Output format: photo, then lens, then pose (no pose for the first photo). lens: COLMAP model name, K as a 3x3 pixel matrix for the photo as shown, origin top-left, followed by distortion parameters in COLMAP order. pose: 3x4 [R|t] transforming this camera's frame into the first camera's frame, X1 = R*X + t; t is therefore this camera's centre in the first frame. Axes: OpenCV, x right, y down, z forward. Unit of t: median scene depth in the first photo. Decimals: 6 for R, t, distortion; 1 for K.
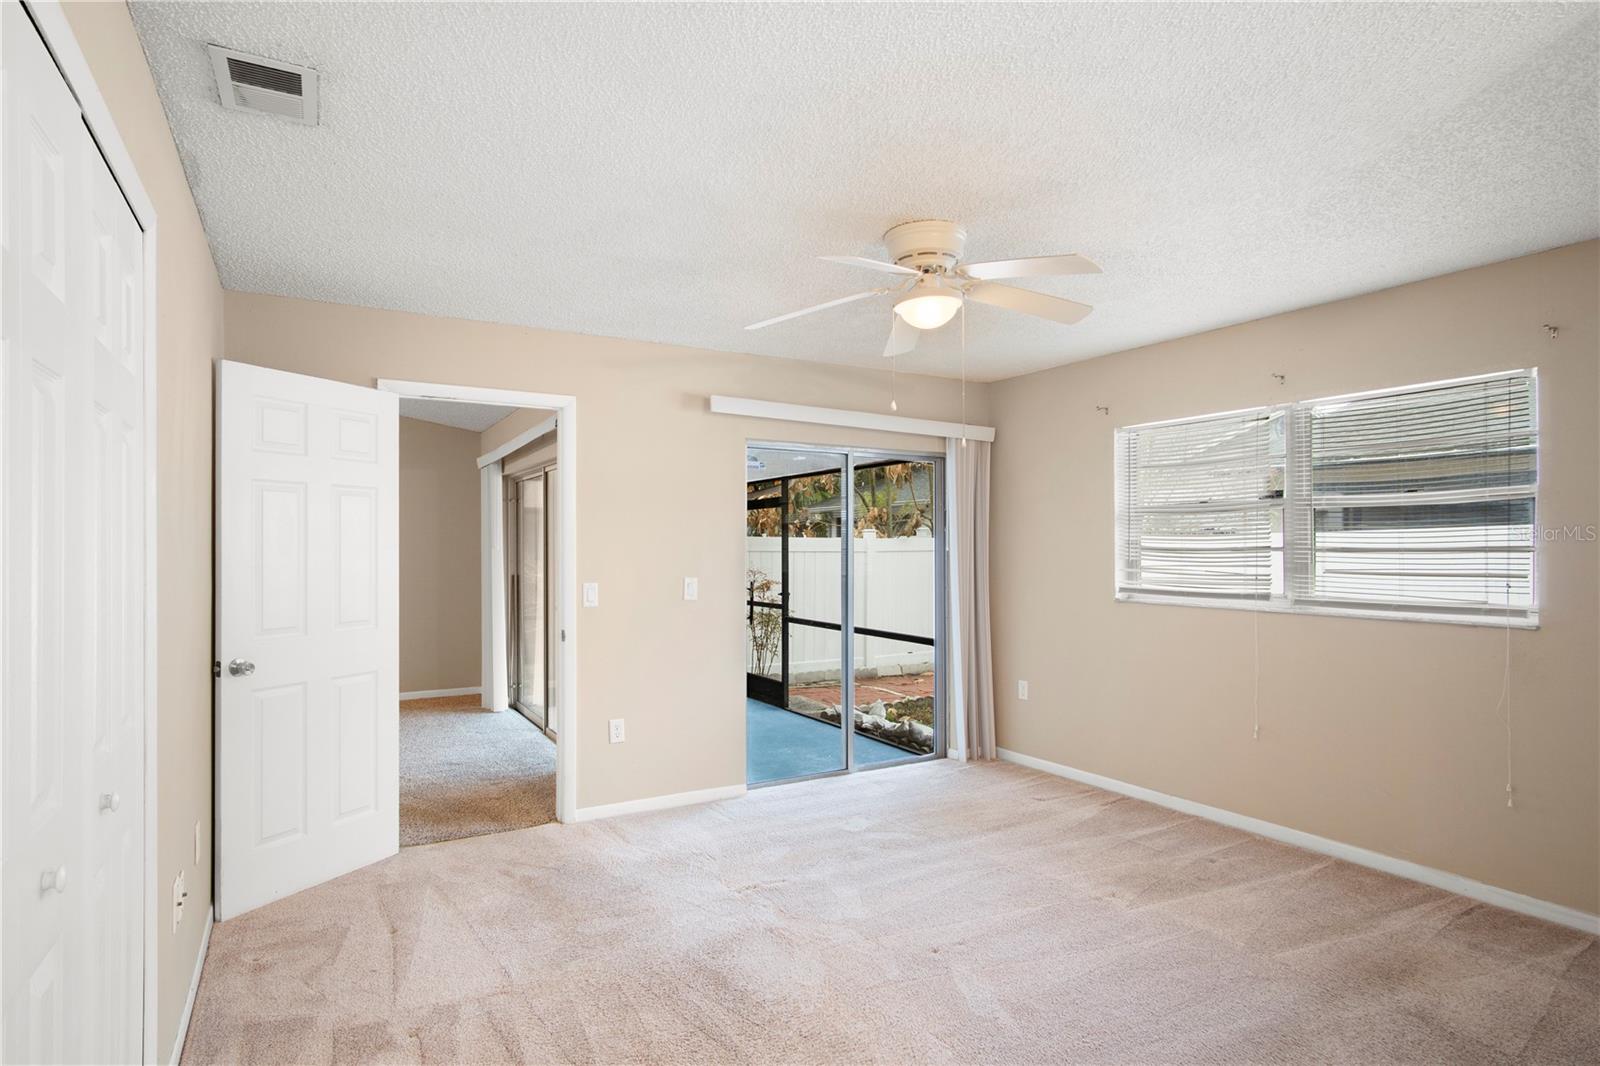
lens RADIAL K [[874.0, 0, 800.0], [0, 874.0, 533.0], [0, 0, 1]] dist [-0.015241, 0.001945]
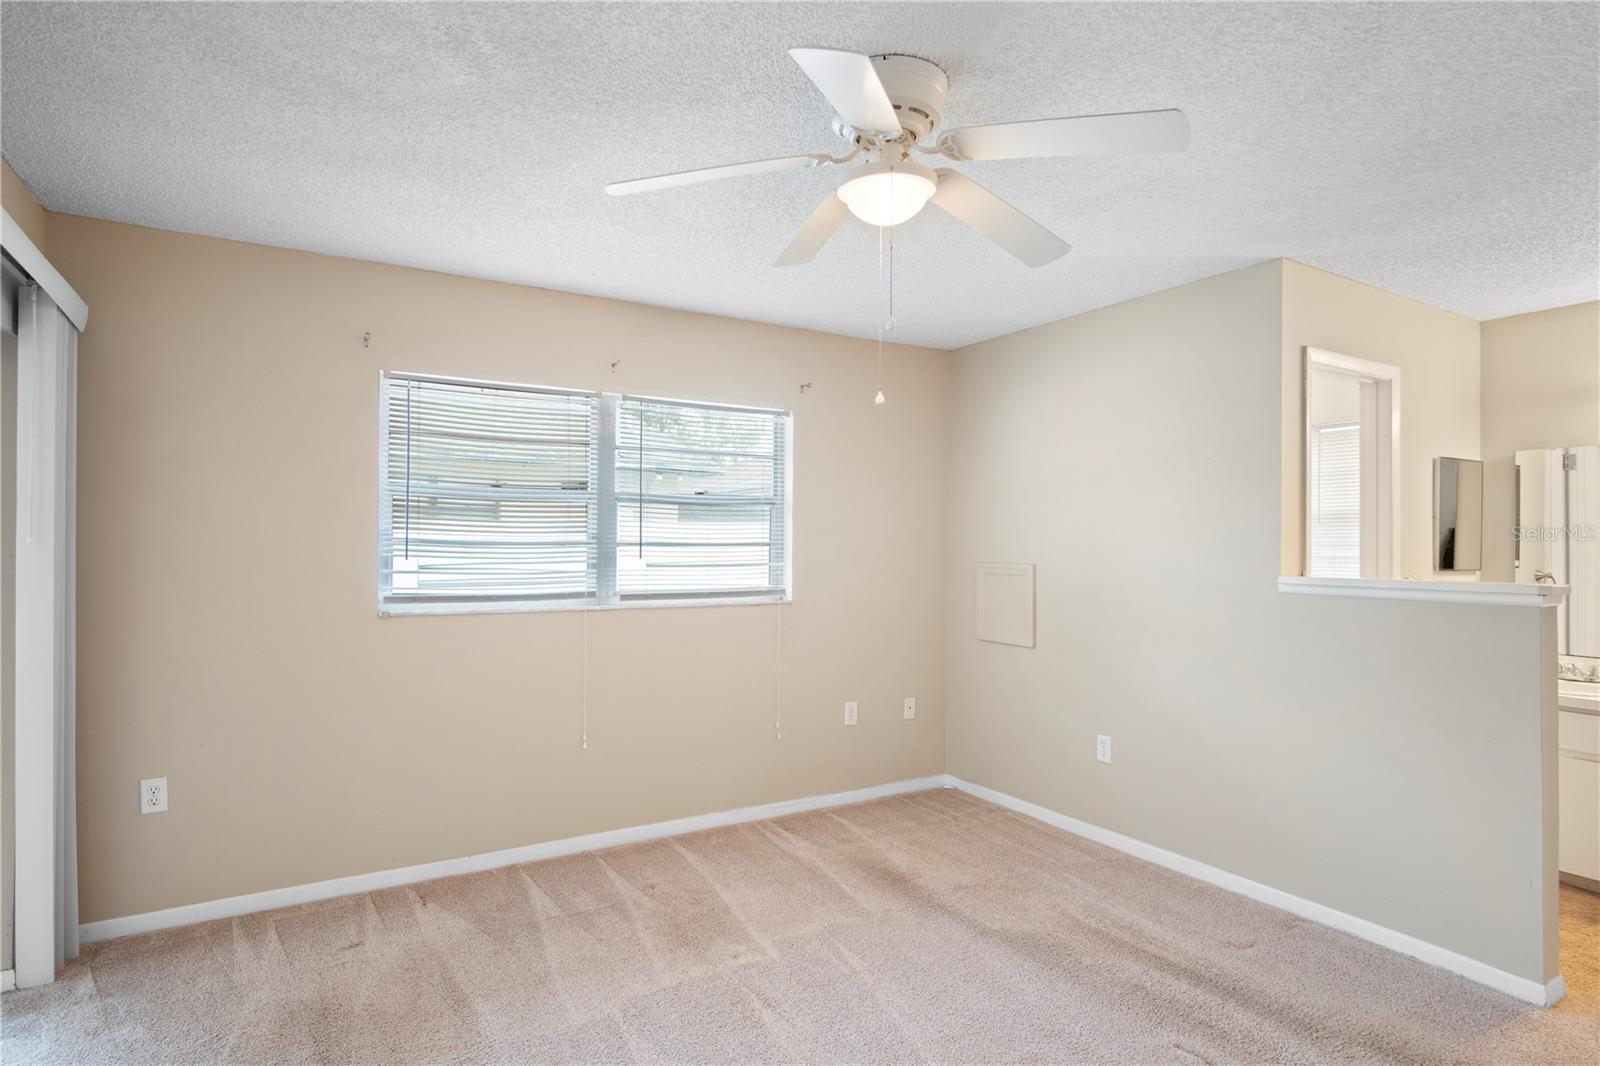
lens RADIAL K [[844.5, 0, 800.0], [0, 844.5, 533.0], [0, 0, 1]] dist [0.000700, 0.000590]
pose [[-0.016615, 0.014657, 0.999755, -0.382840], [-0.022599, 0.999632, -0.015031, 0.015696], [-0.999607, -0.022843, -0.016277, 0.794588]]
